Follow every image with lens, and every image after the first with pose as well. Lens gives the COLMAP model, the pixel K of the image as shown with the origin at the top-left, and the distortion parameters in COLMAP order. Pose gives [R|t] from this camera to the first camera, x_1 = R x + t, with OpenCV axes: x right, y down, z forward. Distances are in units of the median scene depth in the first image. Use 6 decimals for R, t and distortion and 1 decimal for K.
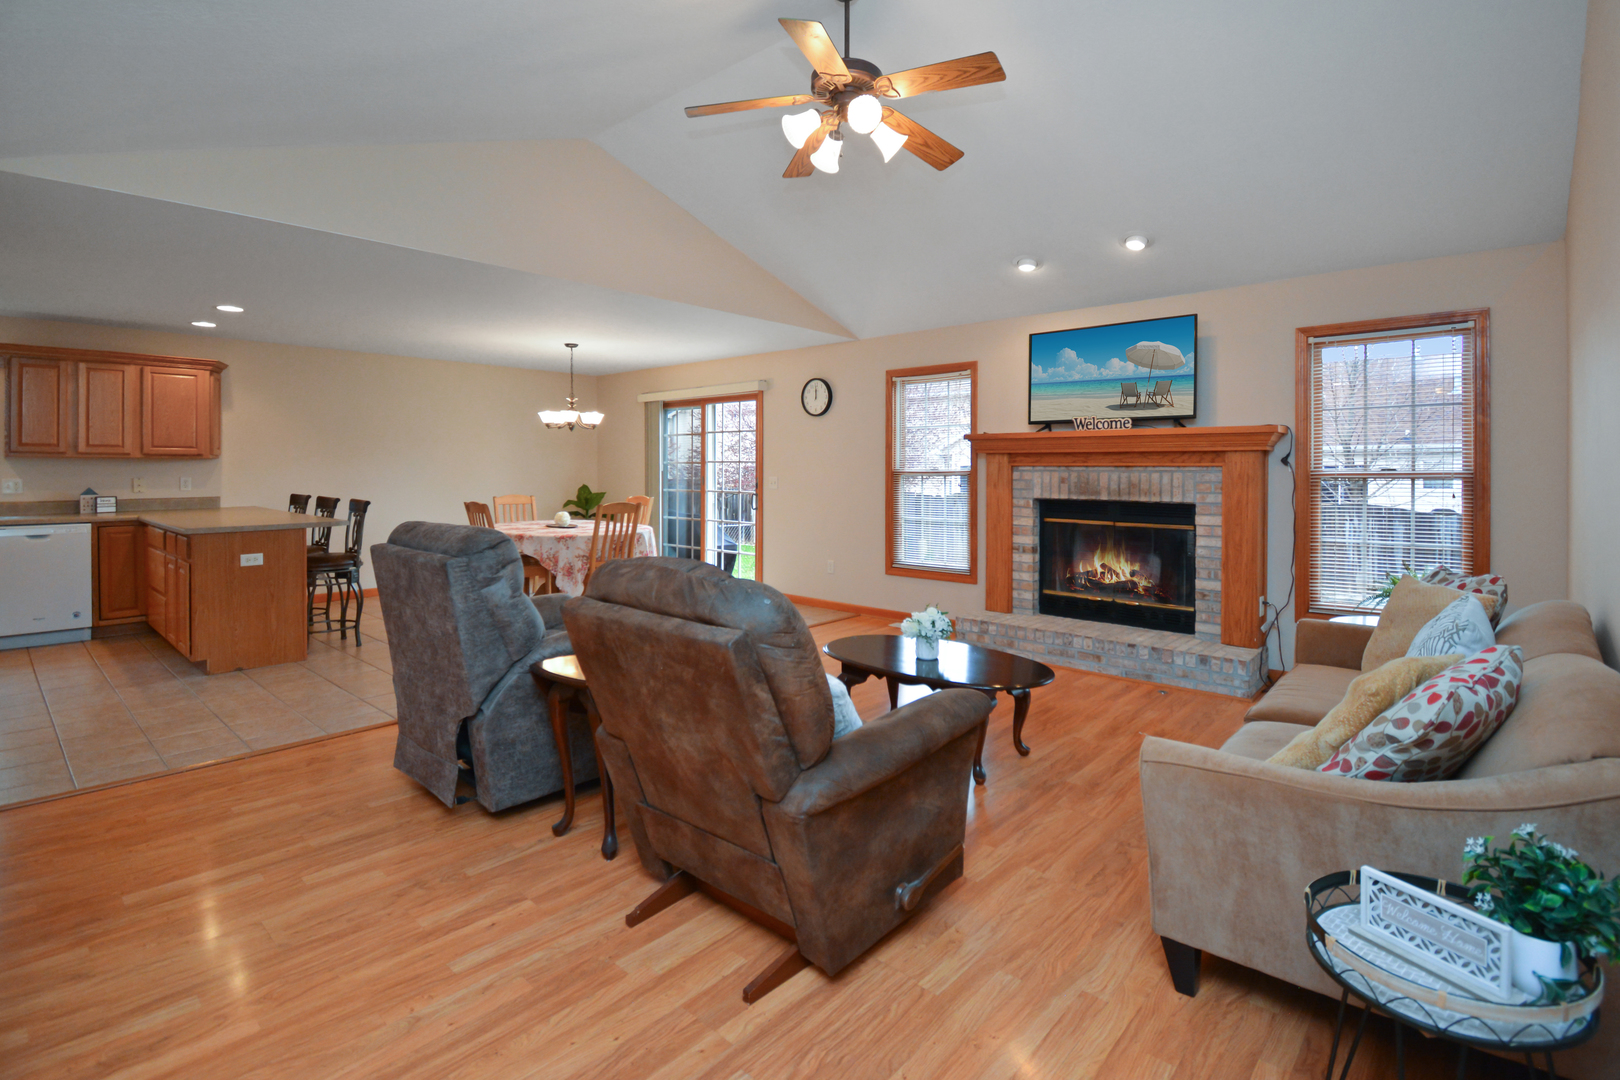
lens RADIAL K [[767.3, 0, 824.8], [0, 767.3, 470.4], [0, 0, 1]] dist [0.025973, -0.024503]
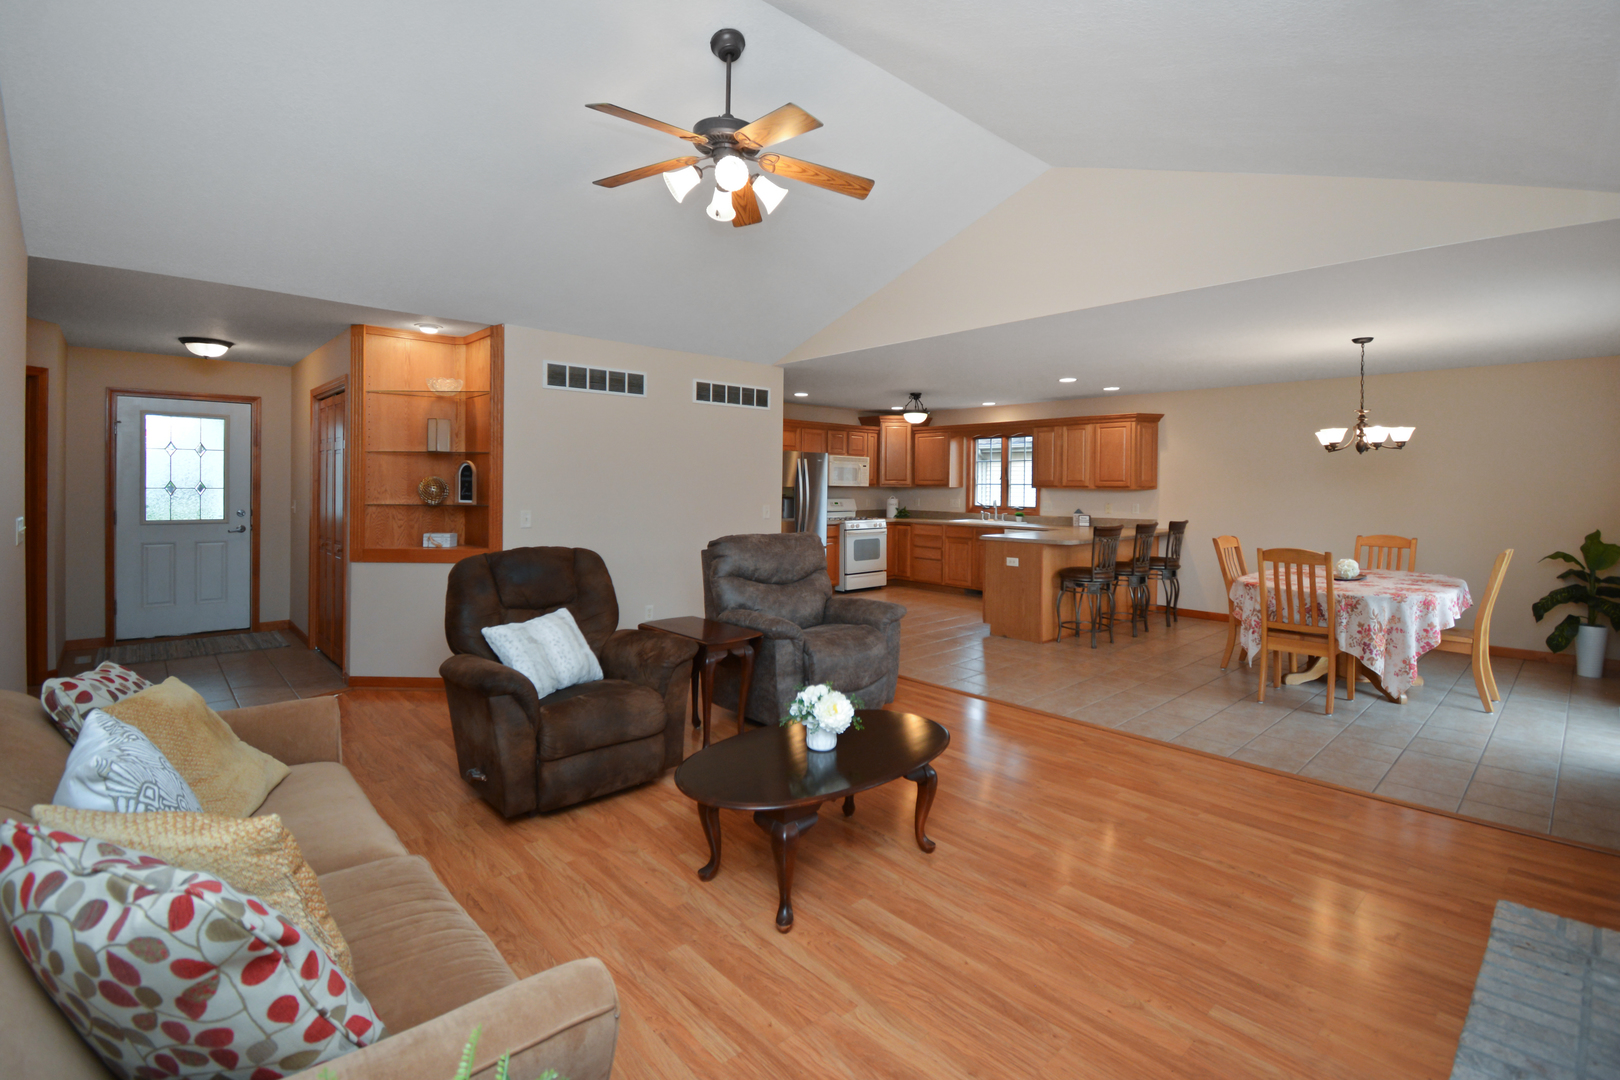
lens RADIAL K [[738.6, 0, 817.1], [0, 738.6, 500.0], [0, 0, 1]] dist [0.017580, -0.024694]
pose [[-0.102264, 0.016011, -0.994628, 0.624859], [-0.011847, 0.999780, 0.017312, -0.016894], [0.994687, 0.013553, -0.102052, 0.754607]]
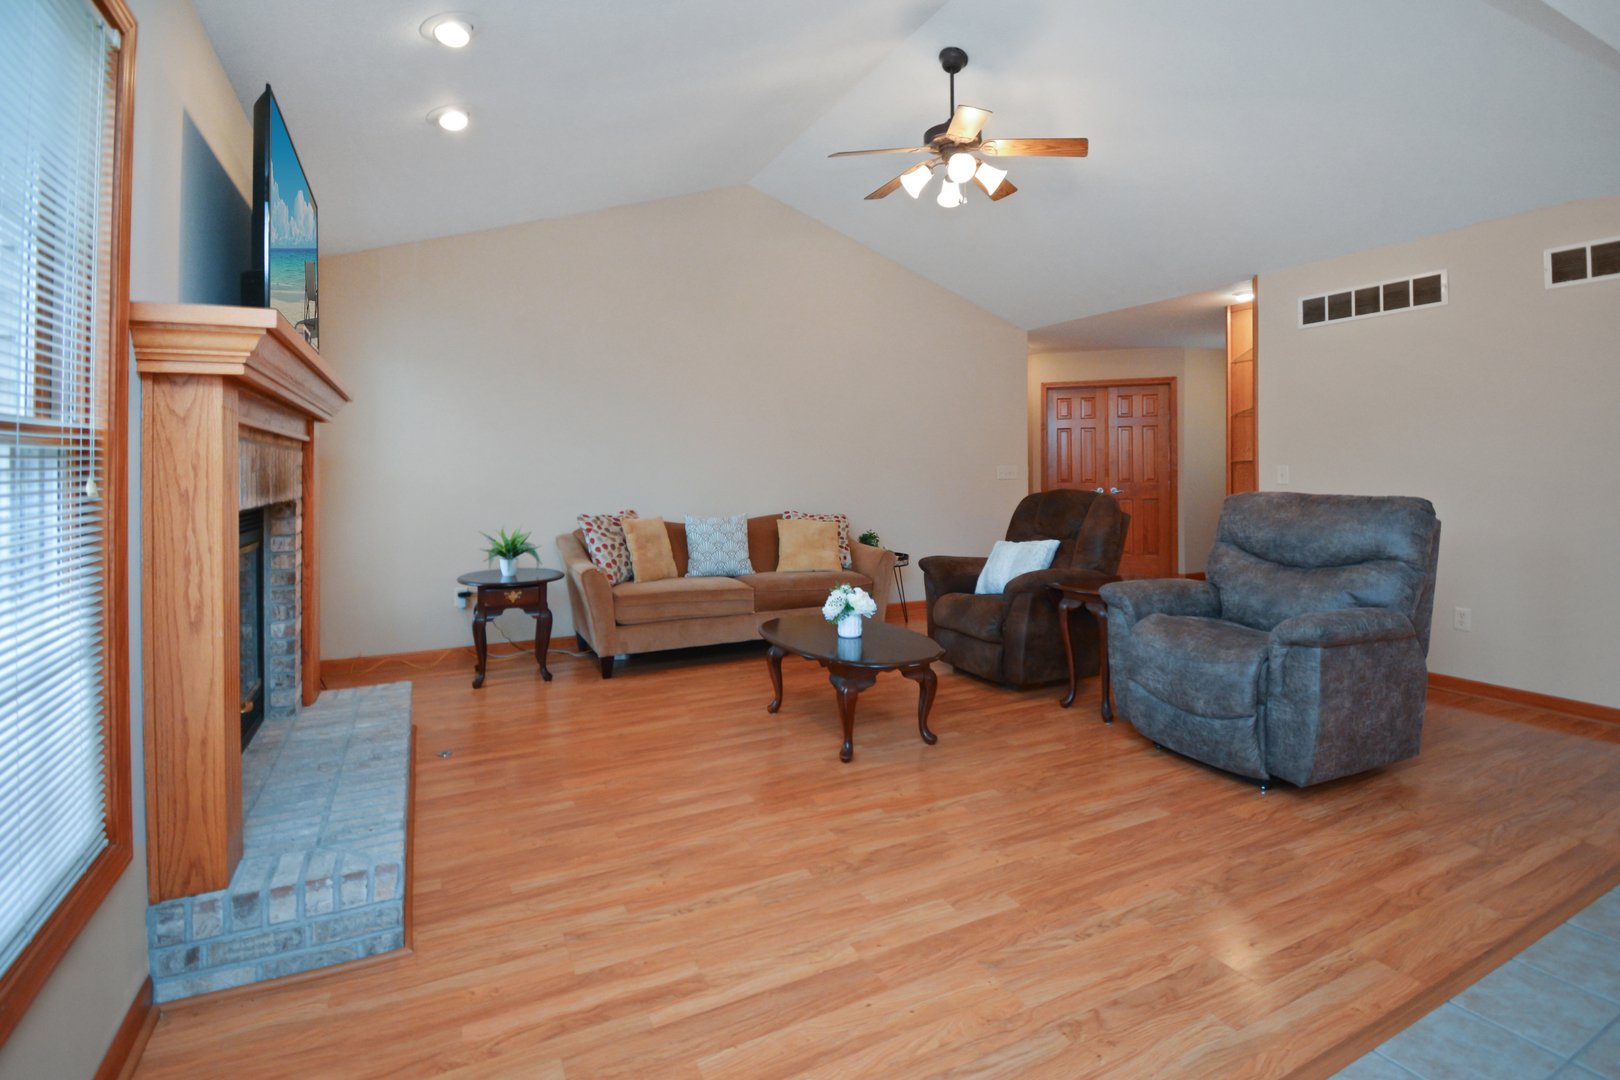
lens RADIAL K [[772.3, 0, 829.9], [0, 772.3, 467.9], [0, 0, 1]] dist [0.016445, -0.020220]
pose [[-0.931546, 0.003496, 0.363606, -0.146026], [0.004987, 0.999983, 0.003161, 0.016094], [-0.363589, 0.004758, -0.931547, 1.368631]]
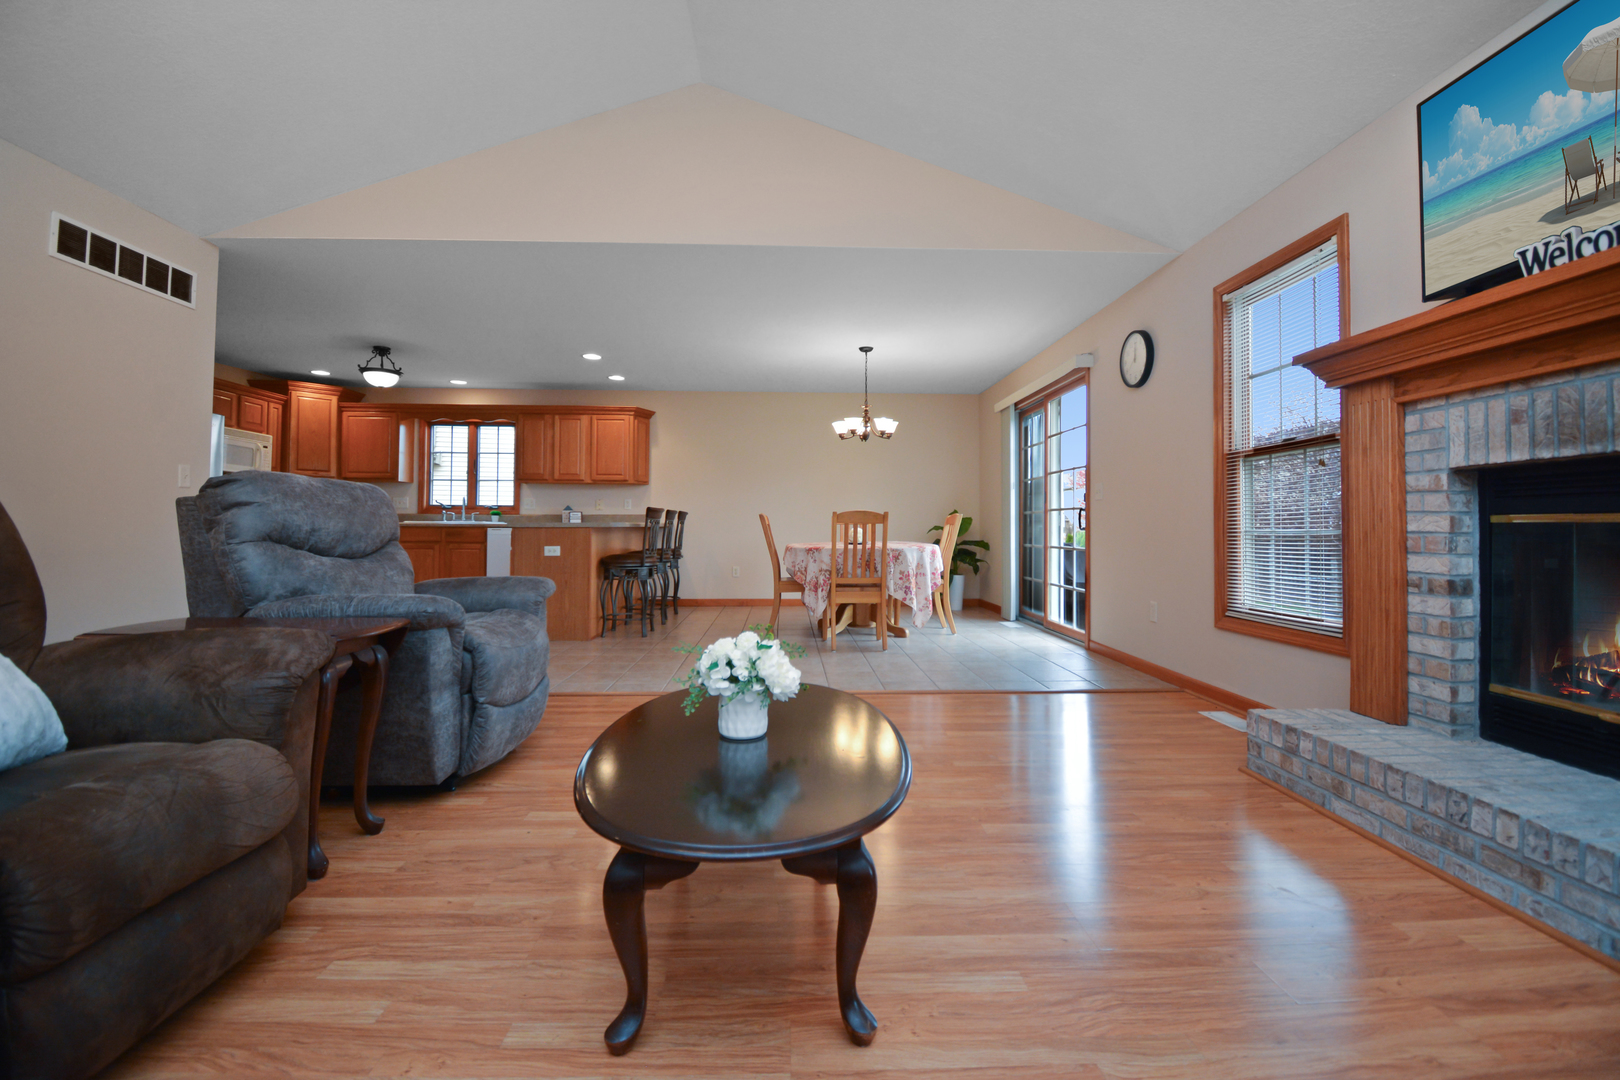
lens RADIAL K [[711.8, 0, 812.4], [0, 711.8, 514.8], [0, 0, 1]] dist [0.019775, -0.026145]
pose [[0.686610, -0.014165, -0.726888, 0.347923], [-0.004811, 0.999700, -0.024025, 0.081126], [0.727010, 0.019993, 0.686336, 0.507227]]
